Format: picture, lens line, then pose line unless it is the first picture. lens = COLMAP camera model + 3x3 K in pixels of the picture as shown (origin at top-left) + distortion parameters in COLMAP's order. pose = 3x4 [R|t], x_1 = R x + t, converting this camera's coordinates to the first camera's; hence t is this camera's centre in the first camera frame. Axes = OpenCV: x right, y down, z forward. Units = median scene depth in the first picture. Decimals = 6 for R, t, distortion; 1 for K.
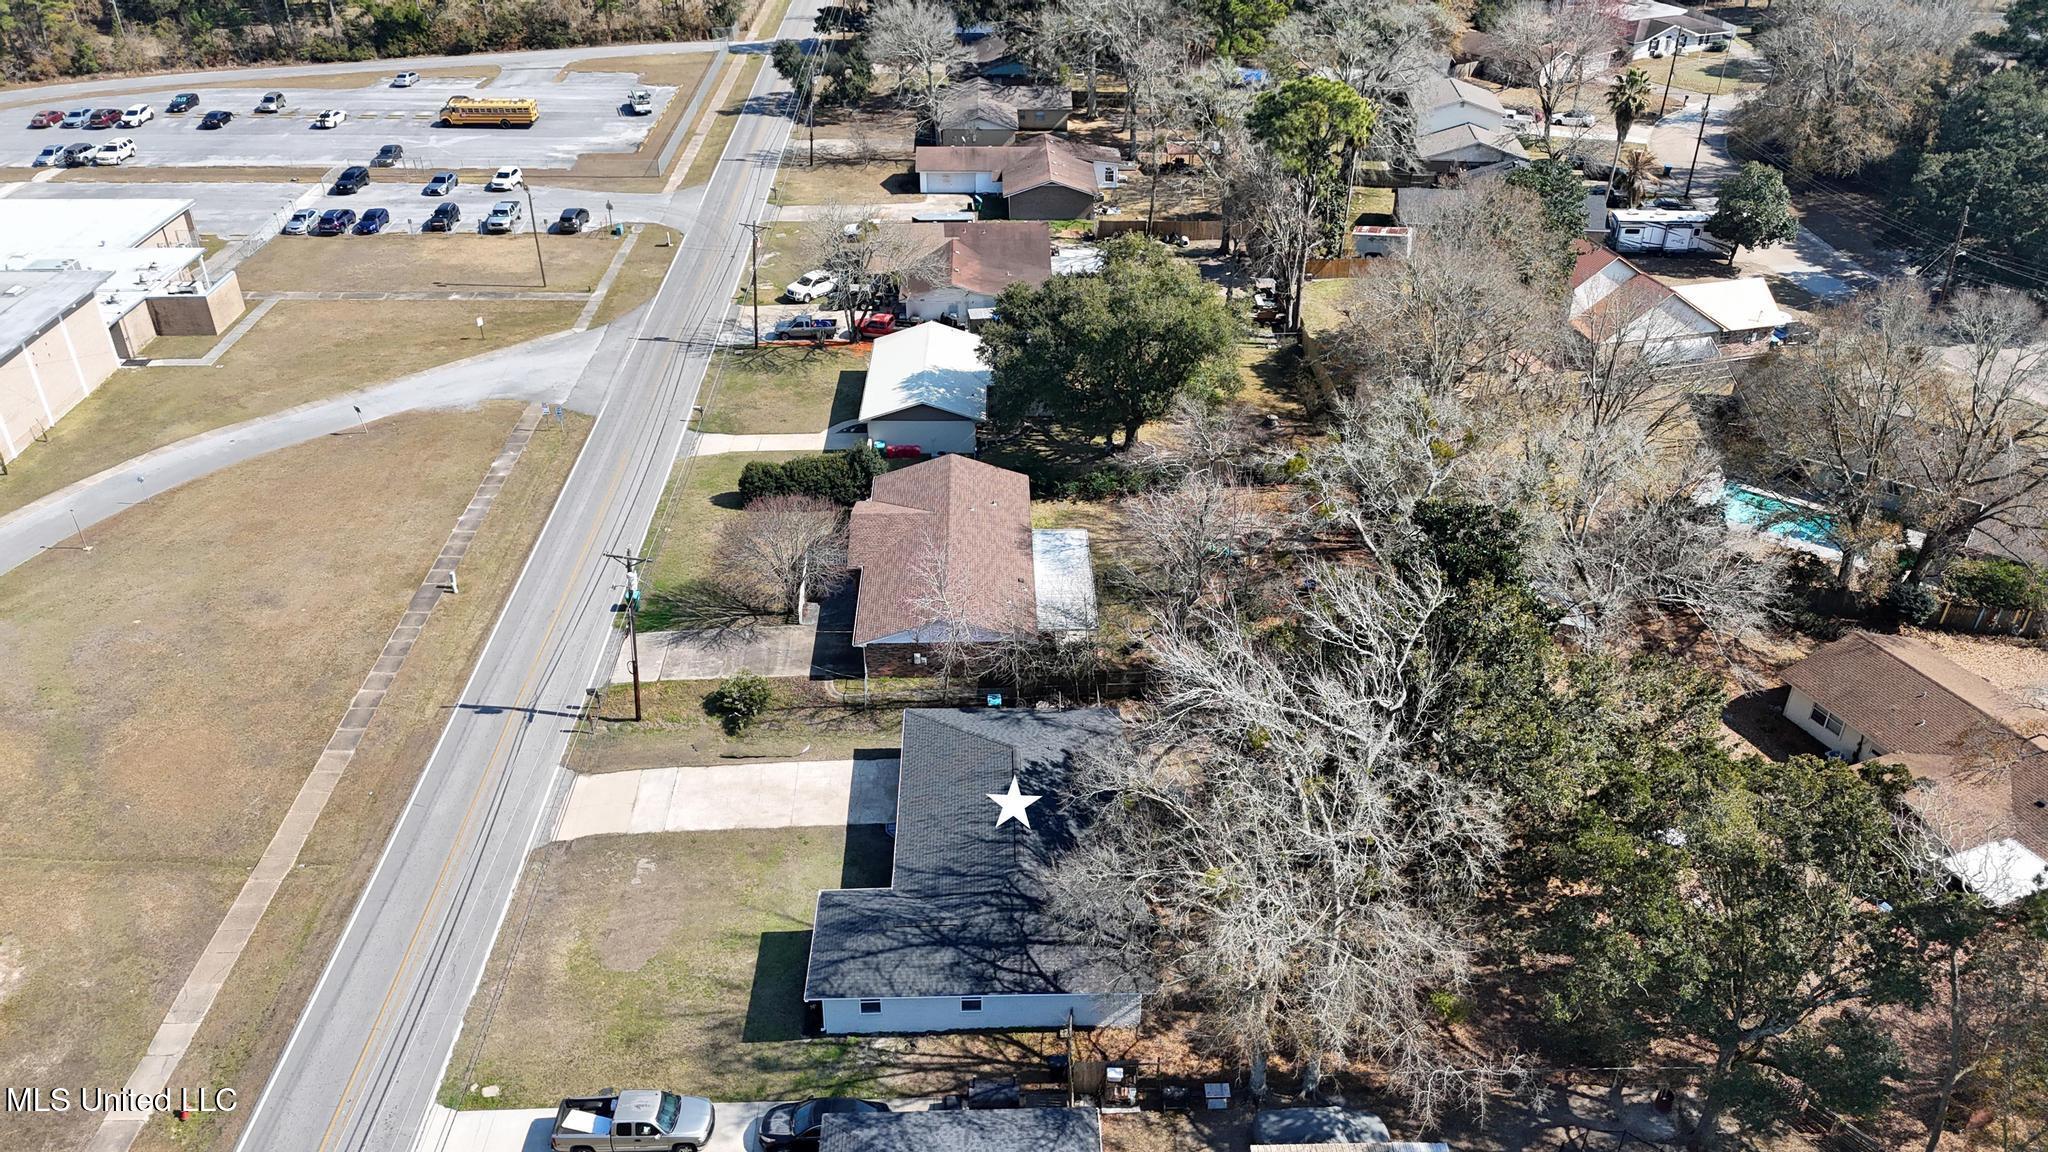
lens RADIAL K [[1500.1, 0, 1021.7], [0, 1500.1, 575.8], [0, 0, 1]] dist [0.077154, -0.073704]
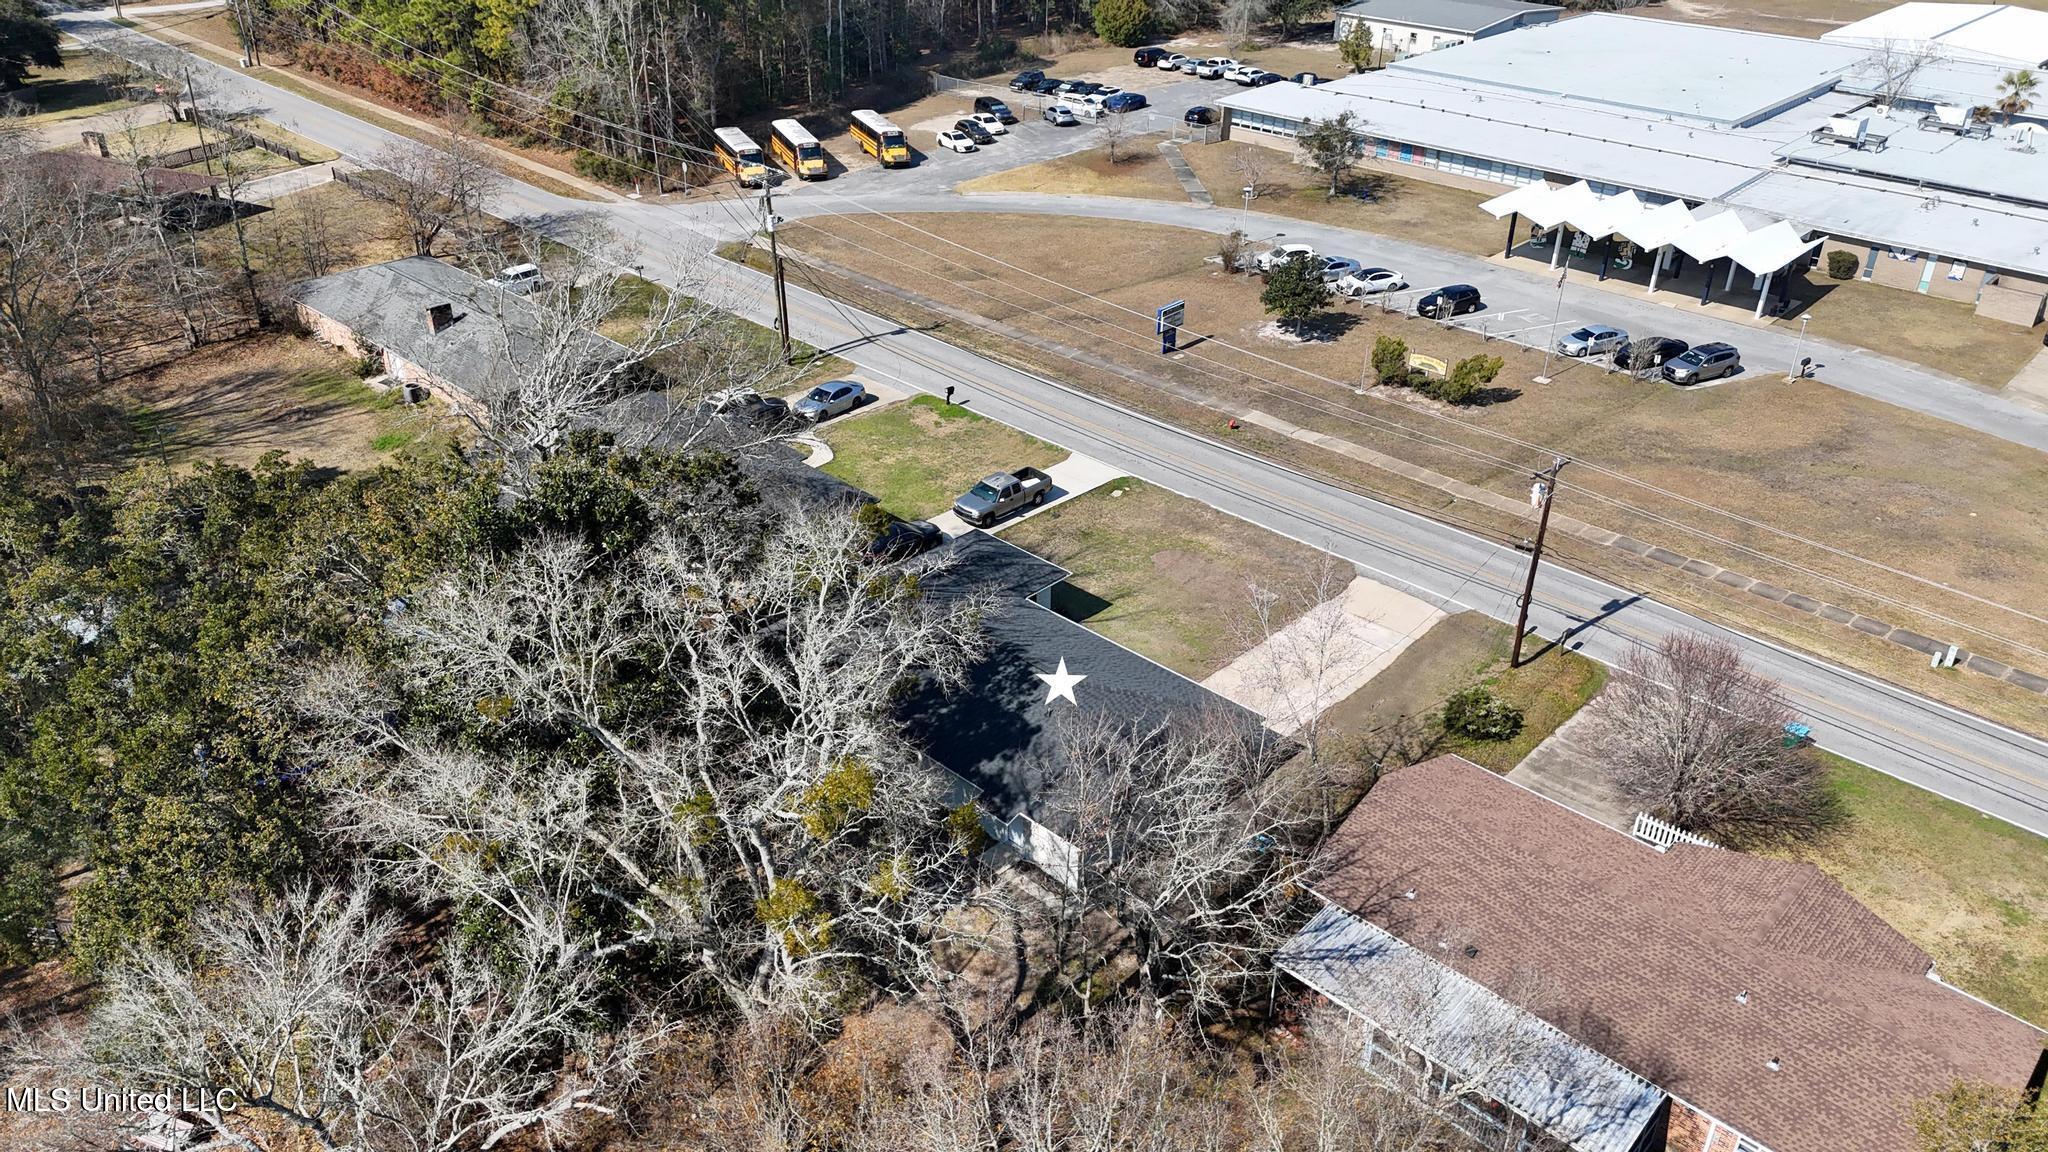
lens RADIAL K [[1500.1, 0, 1020.4], [0, 1500.1, 578.4], [0, 0, 1]] dist [0.077154, -0.073704]
pose [[-0.704800, 0.344266, -0.620272, 0.295527], [-0.384846, 0.548963, 0.741979, -0.300363], [0.595945, 0.761657, -0.254420, 0.679219]]
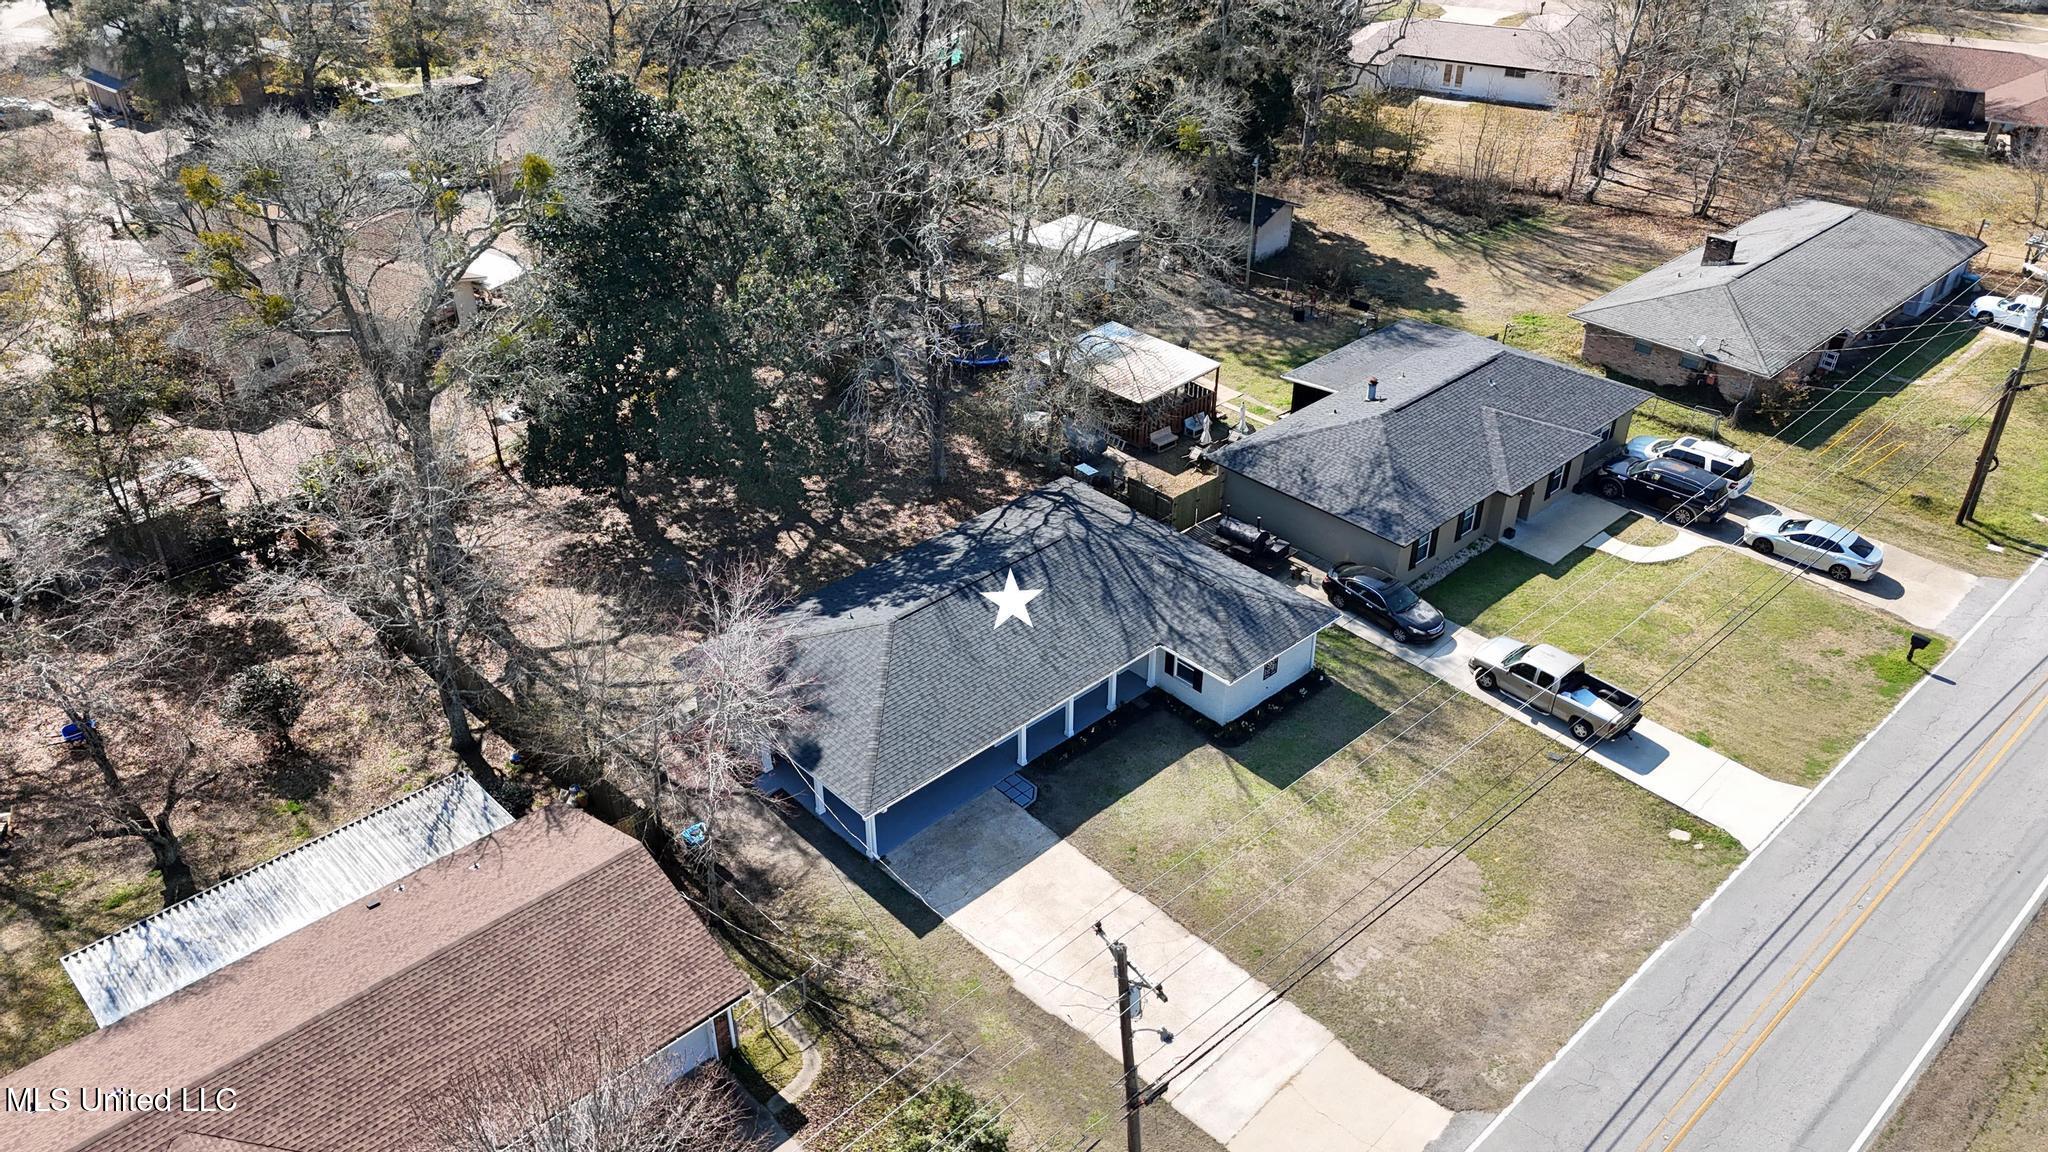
lens RADIAL K [[1500.1, 0, 1023.3], [0, 1500.1, 576.3], [0, 0, 1]] dist [0.077154, -0.073704]
pose [[-0.663698, -0.404608, 0.629124, -0.285847], [0.391344, 0.528951, 0.753034, -0.239773], [-0.637460, 0.745991, -0.192723, 0.639635]]
